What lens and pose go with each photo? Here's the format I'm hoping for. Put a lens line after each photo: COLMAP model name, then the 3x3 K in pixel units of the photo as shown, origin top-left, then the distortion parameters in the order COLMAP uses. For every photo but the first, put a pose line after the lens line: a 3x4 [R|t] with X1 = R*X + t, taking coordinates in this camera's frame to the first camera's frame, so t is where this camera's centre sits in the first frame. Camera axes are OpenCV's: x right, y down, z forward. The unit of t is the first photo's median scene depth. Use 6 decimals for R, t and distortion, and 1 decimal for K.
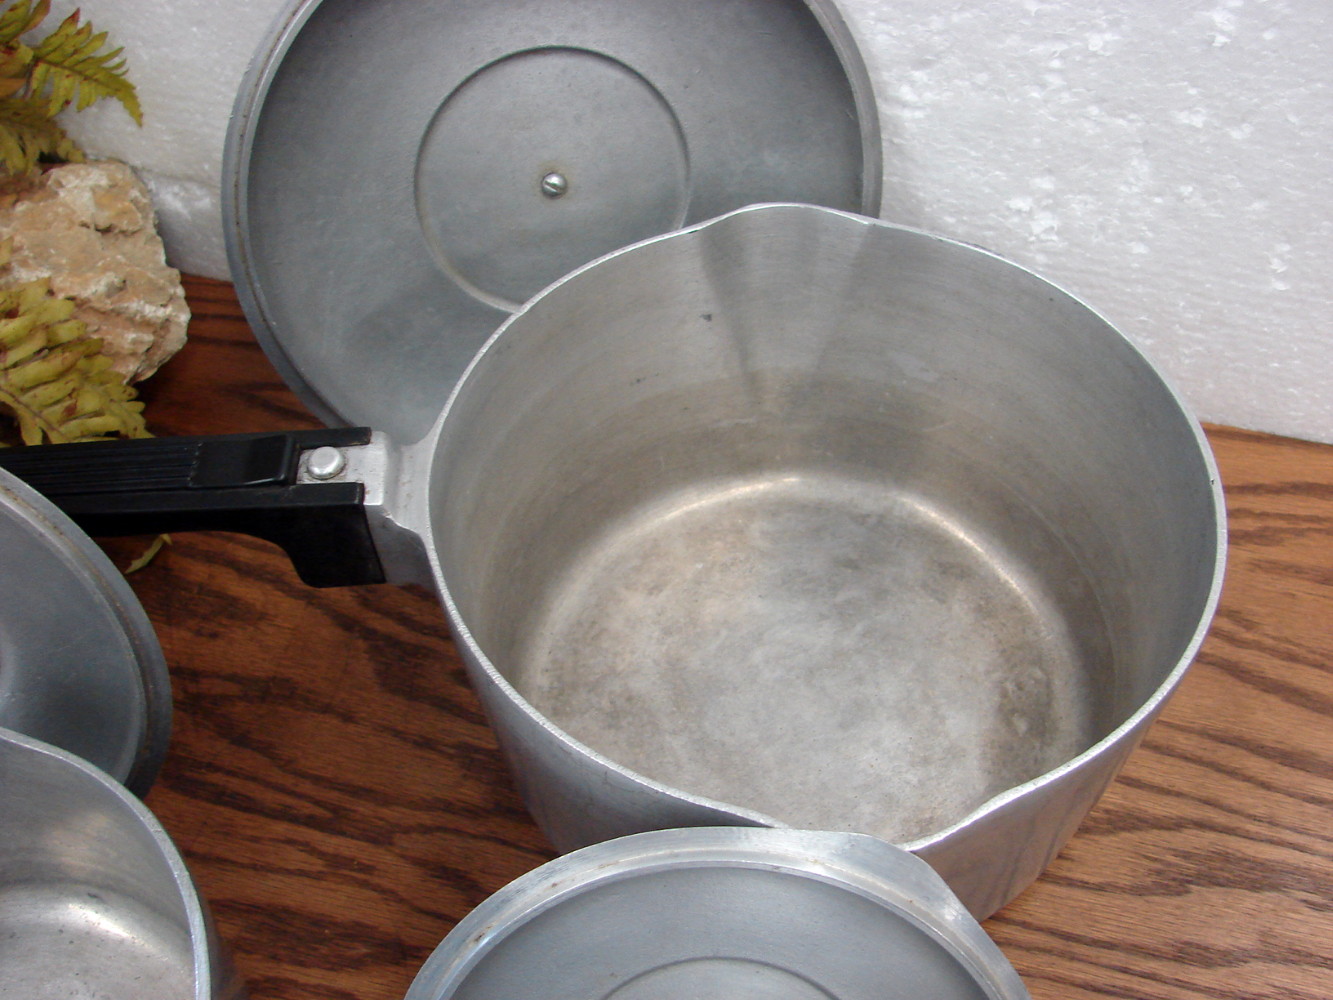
lens RADIAL K [[1420.6, 0, 666.5], [0, 1420.6, 500.0], [0, 0, 1]] dist [-0.209778, 0.231191]
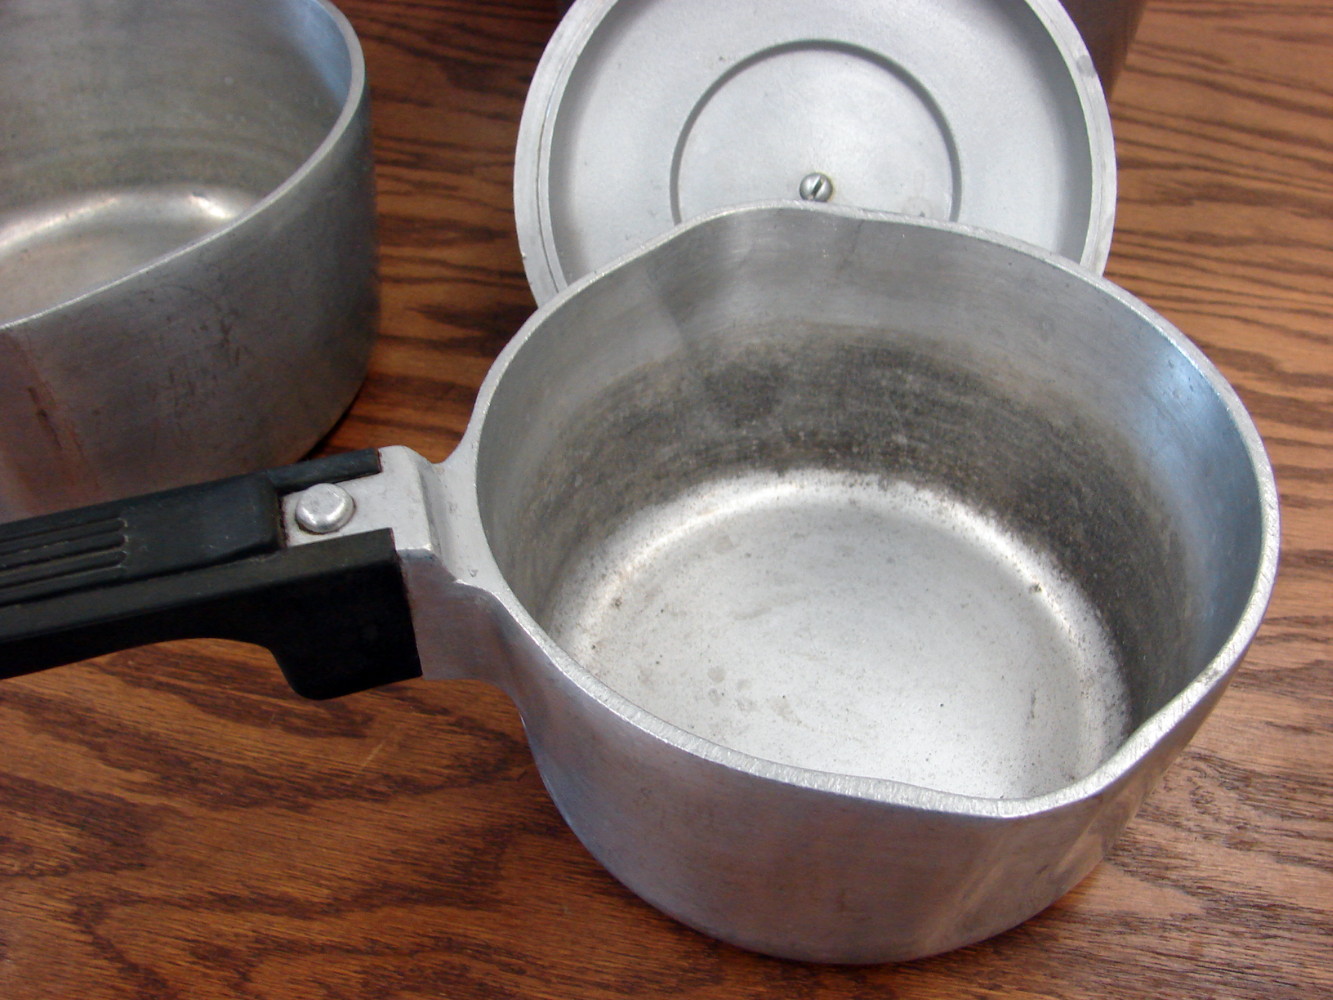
lens RADIAL K [[1420.6, 0, 666.5], [0, 1420.6, 500.0], [0, 0, 1]] dist [-0.209778, 0.231191]
pose [[0.998203, -0.005781, 0.059636, -0.101663], [0.008883, 0.998614, -0.051881, 0.501566], [-0.059254, 0.052317, 0.996871, -0.075260]]
